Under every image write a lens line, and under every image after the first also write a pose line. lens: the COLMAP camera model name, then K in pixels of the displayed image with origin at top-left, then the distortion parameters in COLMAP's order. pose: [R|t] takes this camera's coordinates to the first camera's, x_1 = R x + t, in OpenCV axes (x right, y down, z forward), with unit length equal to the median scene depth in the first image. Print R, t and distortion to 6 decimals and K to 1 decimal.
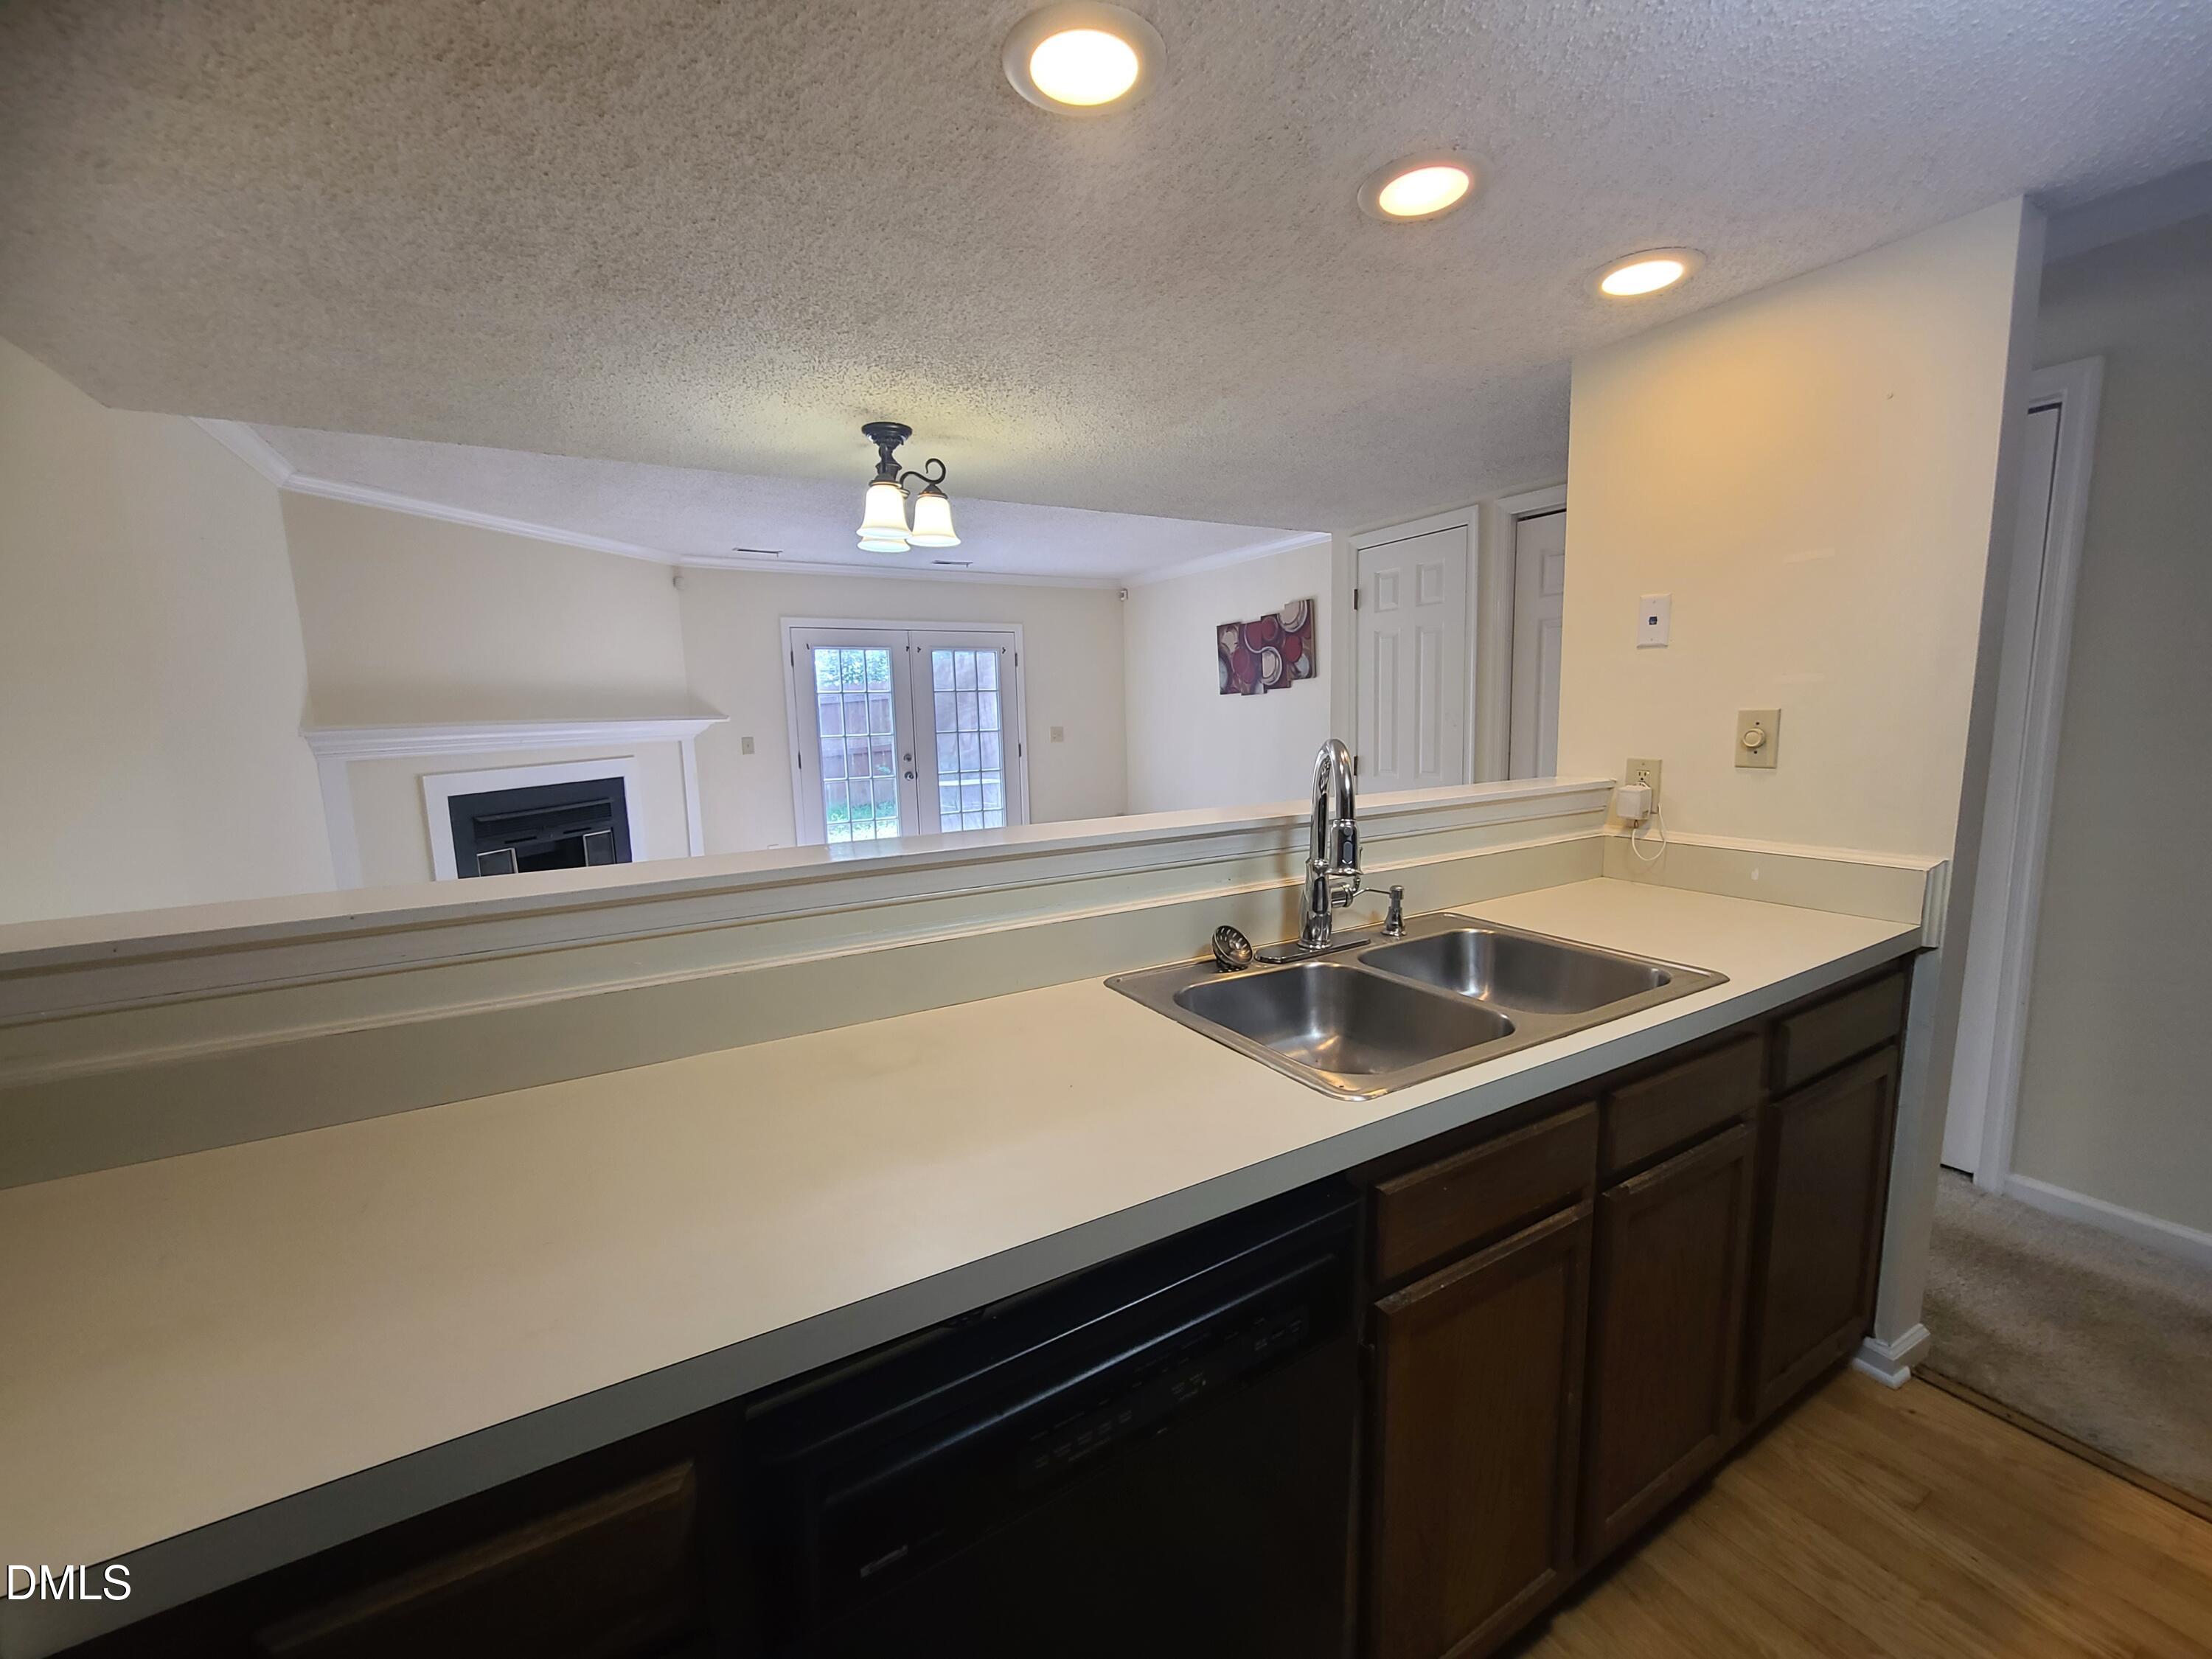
lens RADIAL K [[909.3, 0, 1109.7], [0, 909.3, 836.8], [0, 0, 1]] dist [-0.005499, 0.001350]
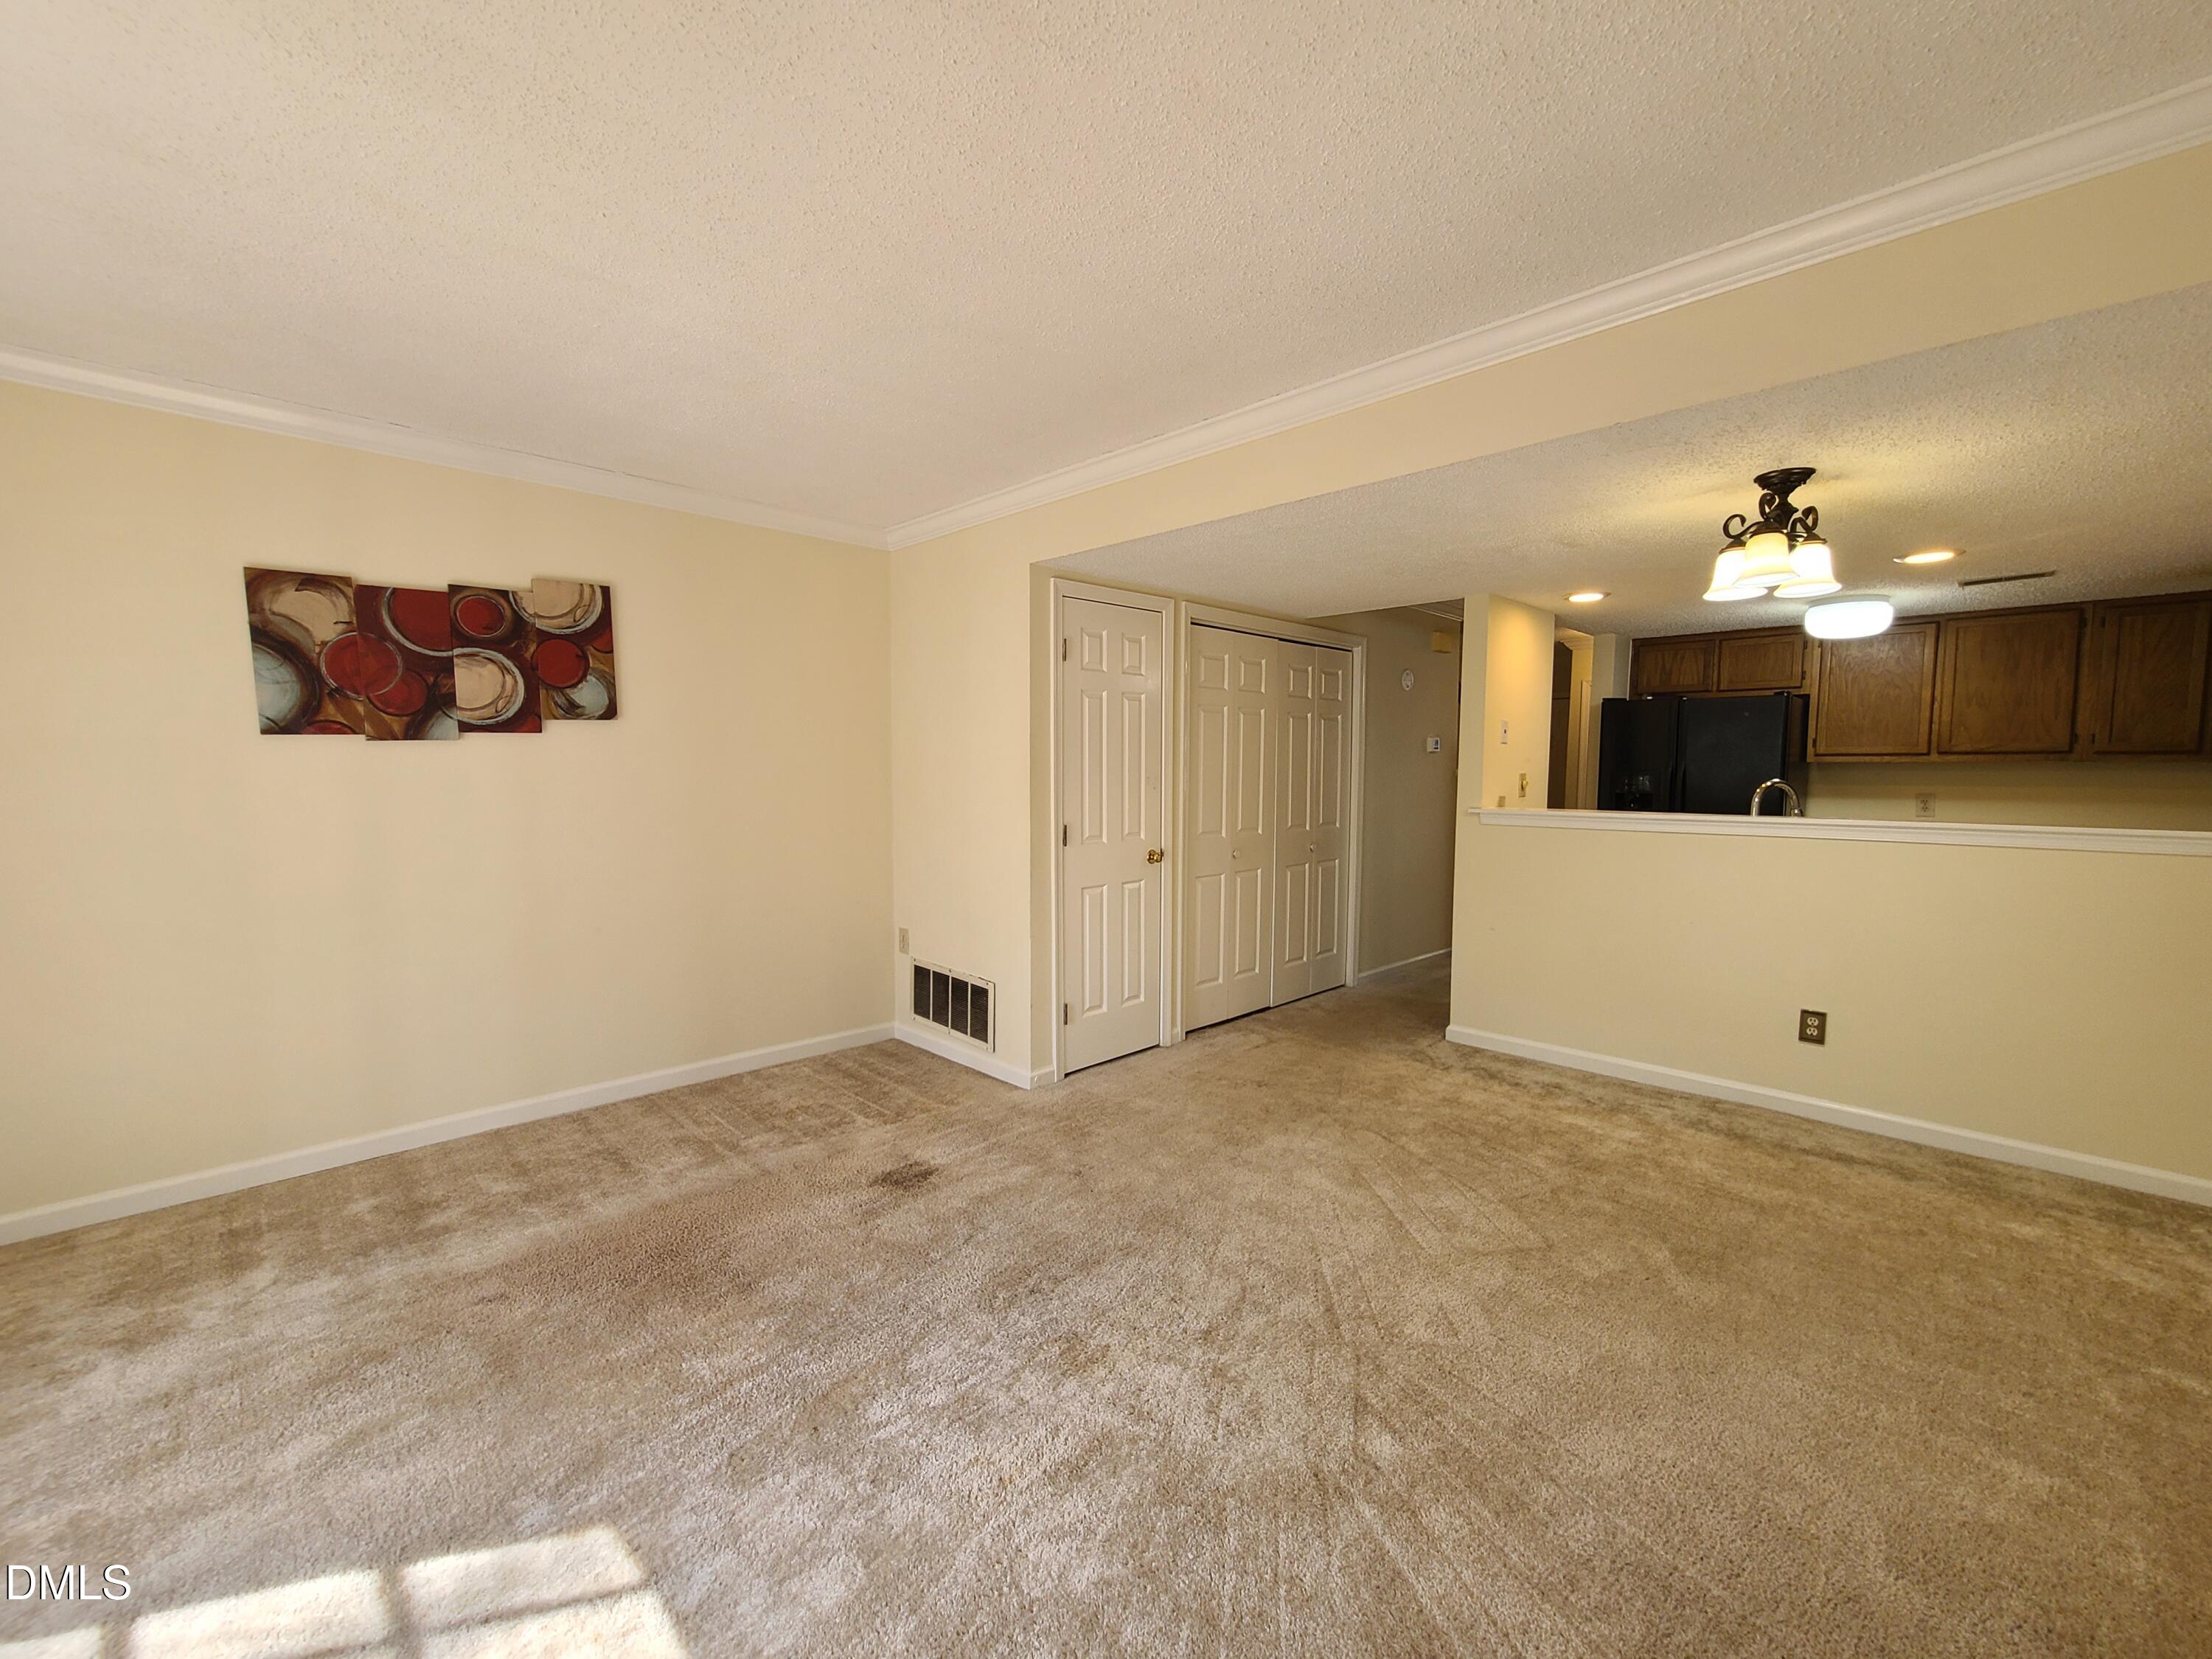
lens RADIAL K [[909.3, 0, 1127.9], [0, 909.3, 834.7], [0, 0, 1]] dist [-0.005499, 0.001350]
pose [[-0.250302, -0.046567, 0.967047, -0.405927], [0.139788, 0.986638, 0.083691, -0.095593], [-0.958023, 0.156129, -0.240448, 0.772709]]
